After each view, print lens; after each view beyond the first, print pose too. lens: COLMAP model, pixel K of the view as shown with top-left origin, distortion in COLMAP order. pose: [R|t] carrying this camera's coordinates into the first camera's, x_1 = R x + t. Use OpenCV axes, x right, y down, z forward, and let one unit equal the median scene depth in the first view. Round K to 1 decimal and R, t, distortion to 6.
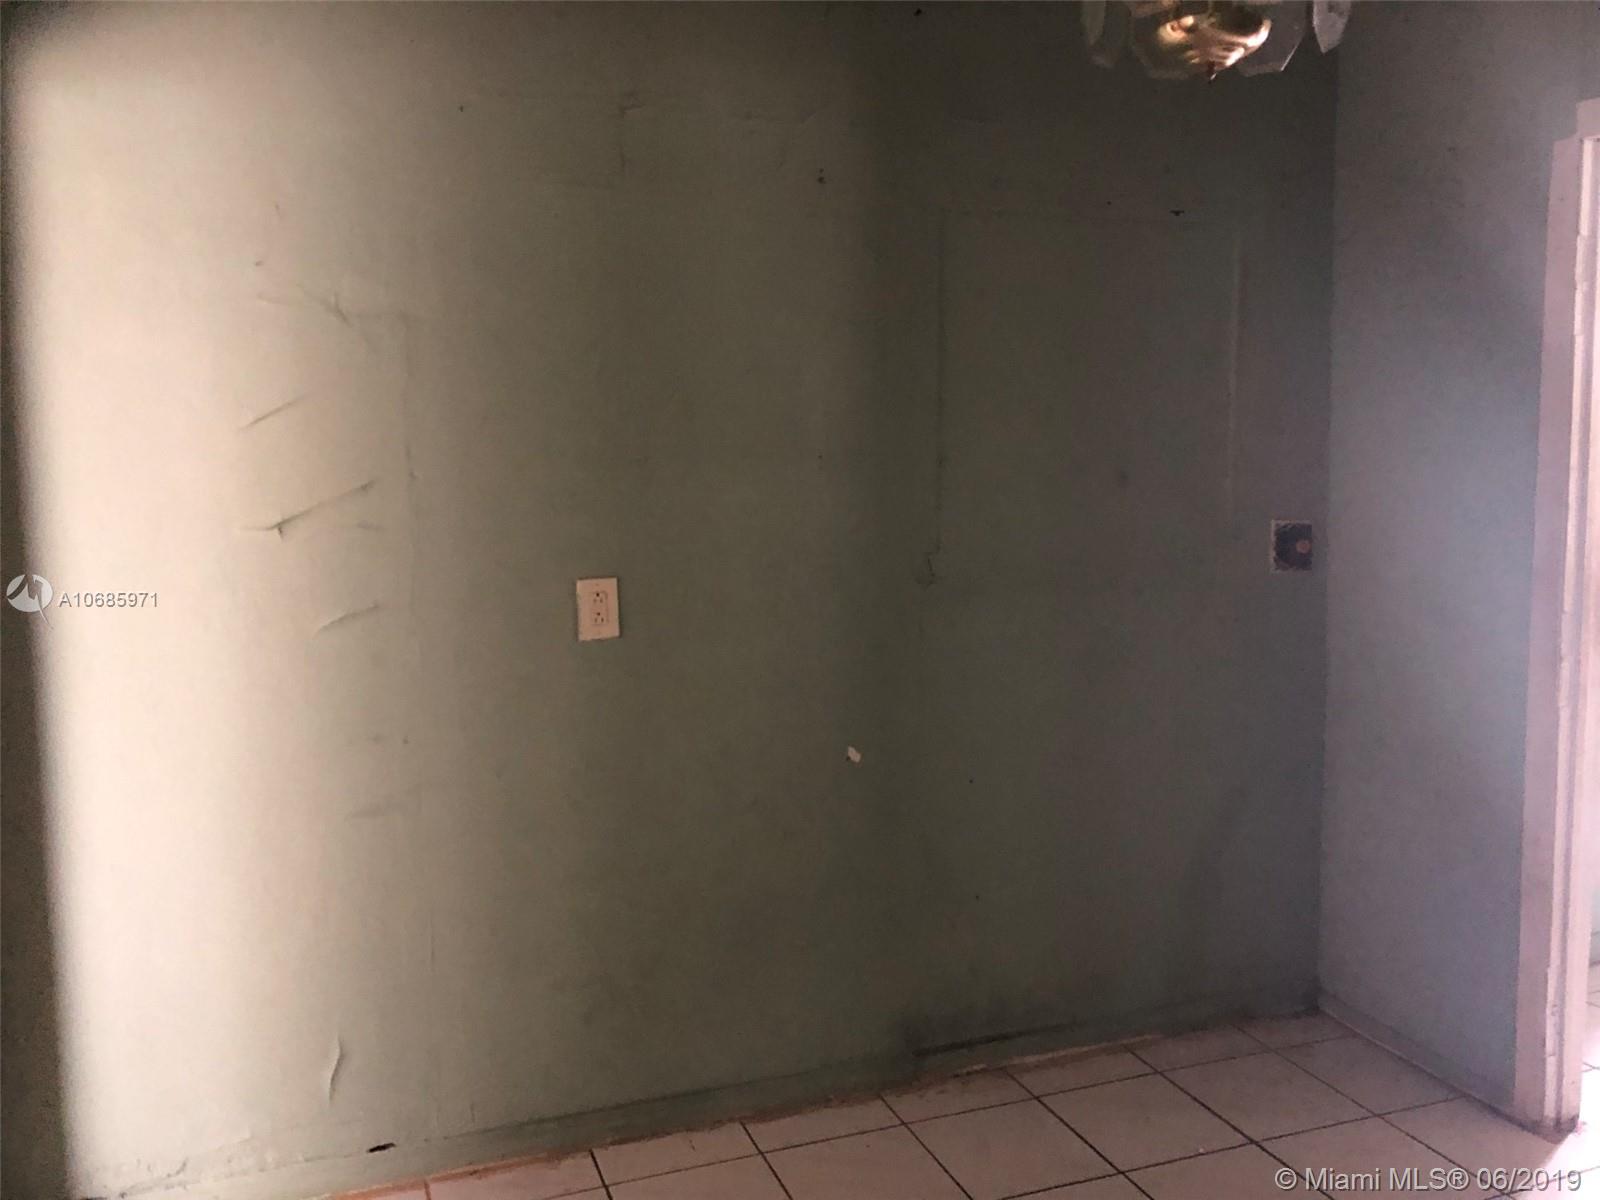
lens RADIAL K [[1328.7, 0, 802.2], [0, 1328.7, 596.1], [0, 0, 1]] dist [0.044029, -0.048831]
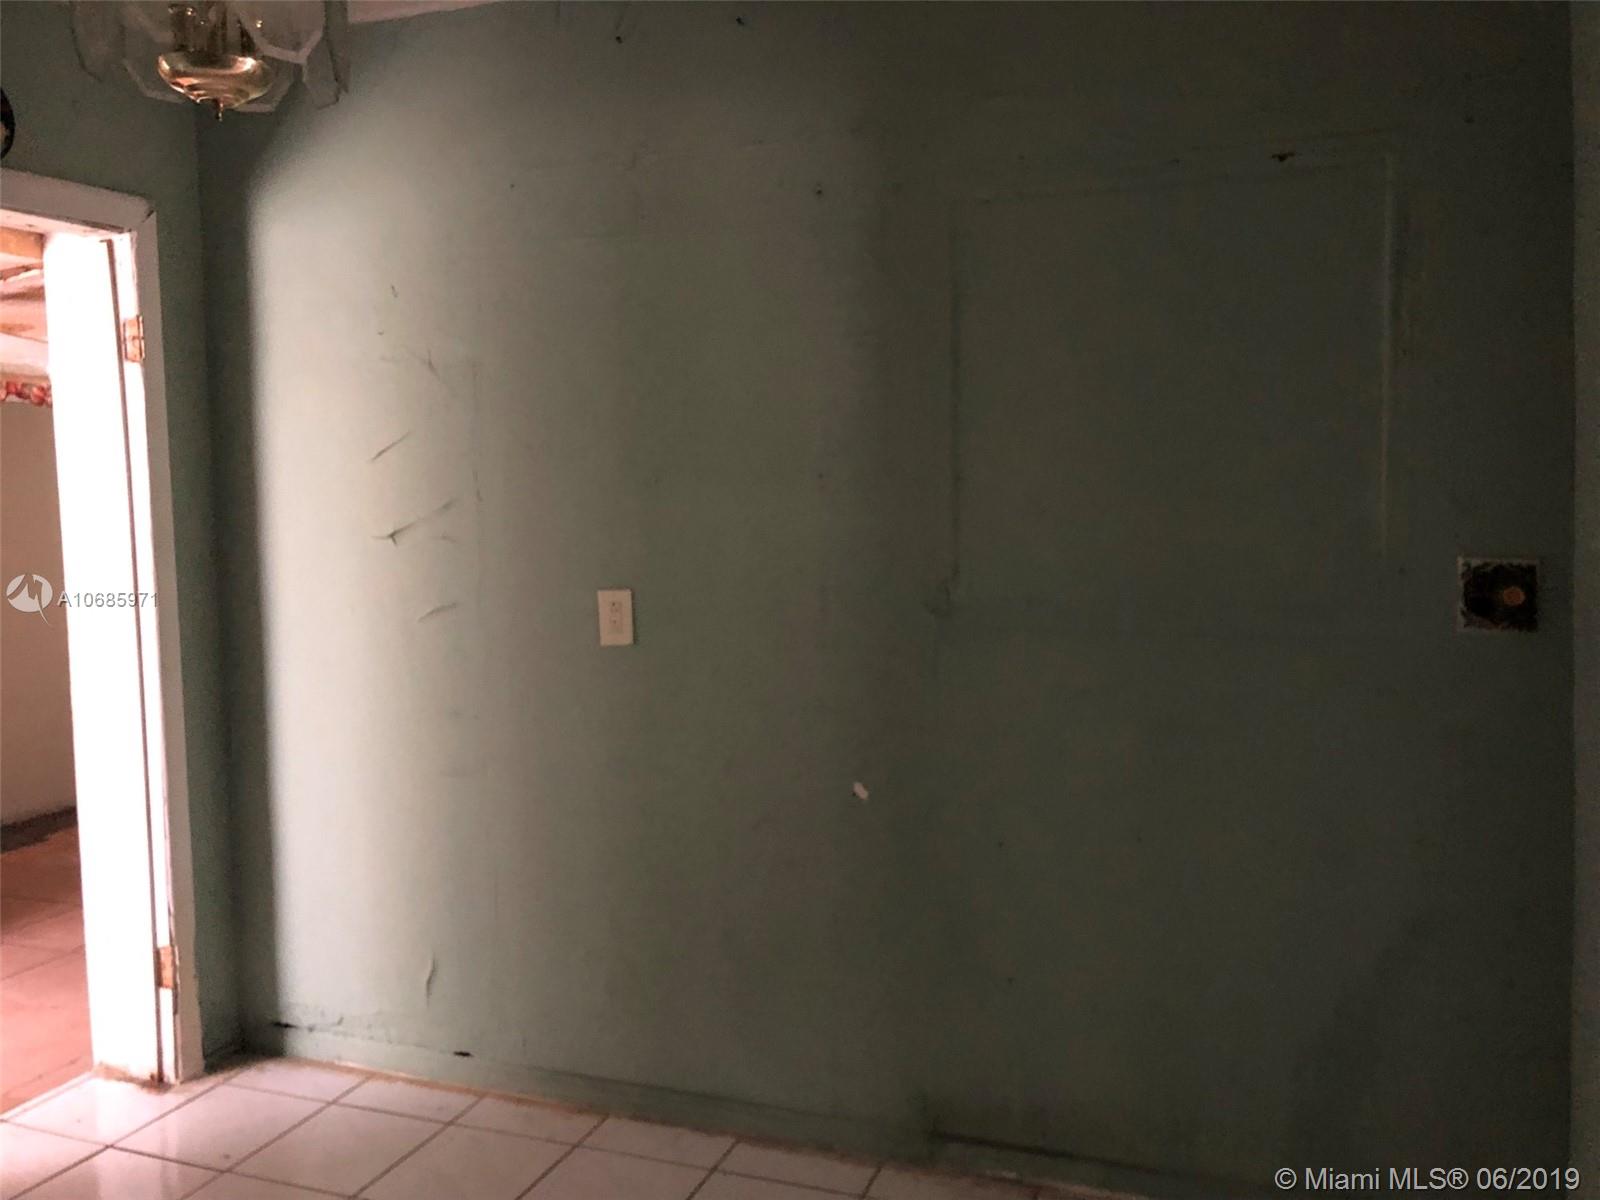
lens RADIAL K [[1328.7, 0, 806.8], [0, 1328.7, 604.6], [0, 0, 1]] dist [0.044029, -0.048831]
pose [[0.747372, 0.047929, -0.662675, 0.680265], [-0.063818, 0.997962, 0.000205, -0.011458], [0.661334, 0.042138, 0.748907, 0.281275]]
